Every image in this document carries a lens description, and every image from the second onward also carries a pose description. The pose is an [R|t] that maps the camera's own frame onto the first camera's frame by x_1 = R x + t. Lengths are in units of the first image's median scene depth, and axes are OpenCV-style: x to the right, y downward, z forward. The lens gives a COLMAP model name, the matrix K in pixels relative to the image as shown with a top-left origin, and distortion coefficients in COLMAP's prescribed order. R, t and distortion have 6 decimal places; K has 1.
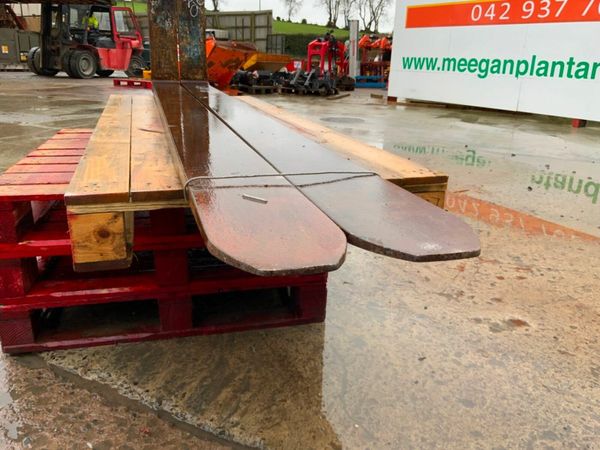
lens RADIAL K [[502.7, 0, 296.9], [0, 502.7, 227.1], [0, 0, 1]] dist [0.013953, -0.045176]
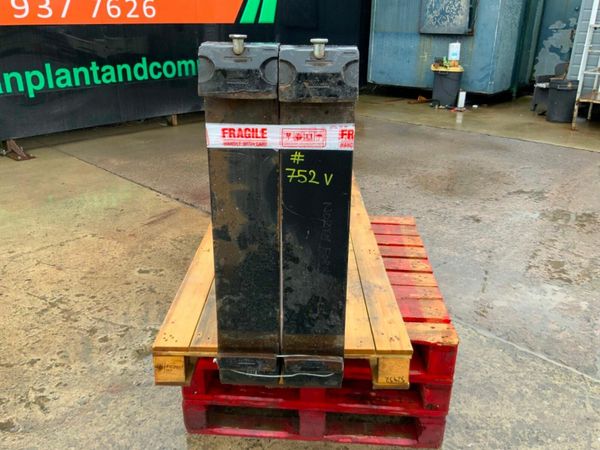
lens RADIAL K [[502.7, 0, 301.5], [0, 502.7, 224.6], [0, 0, 1]] dist [0.013953, -0.045176]
pose [[-0.955210, -0.155116, 0.252019, -0.140690], [0.048318, 0.758438, 0.649951, -0.279588], [-0.291959, 0.633017, -0.716973, 0.511883]]
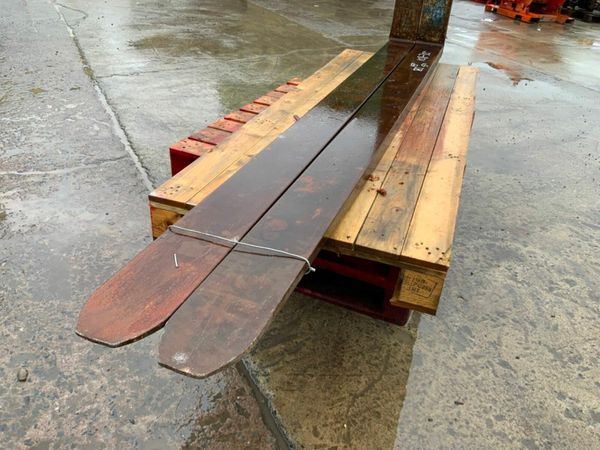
lens RADIAL K [[502.7, 0, 297.2], [0, 502.7, 224.1], [0, 0, 1]] dist [0.013953, -0.045176]
pose [[0.808614, 0.343065, -0.477963, 0.074614], [-0.252859, 0.936184, 0.244176, -0.053449], [0.531230, -0.076587, 0.843759, -0.003598]]
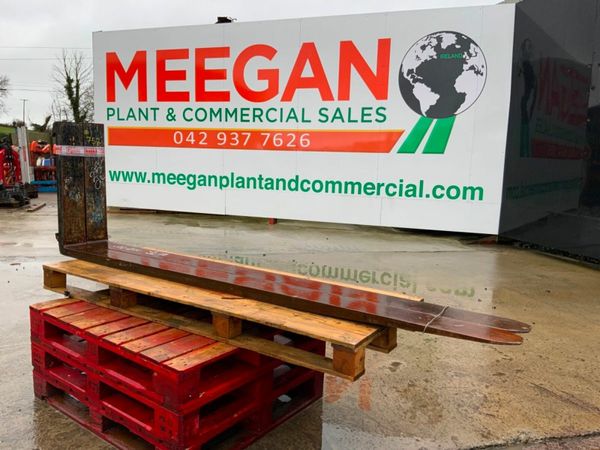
lens RADIAL K [[502.7, 0, 302.1], [0, 502.7, 225.1], [0, 0, 1]] dist [0.013953, -0.045176]
pose [[0.759719, -0.093142, 0.643546, -0.239350], [0.200321, 0.975079, -0.095357, -0.049145], [-0.618626, 0.201360, 0.759445, -0.071345]]
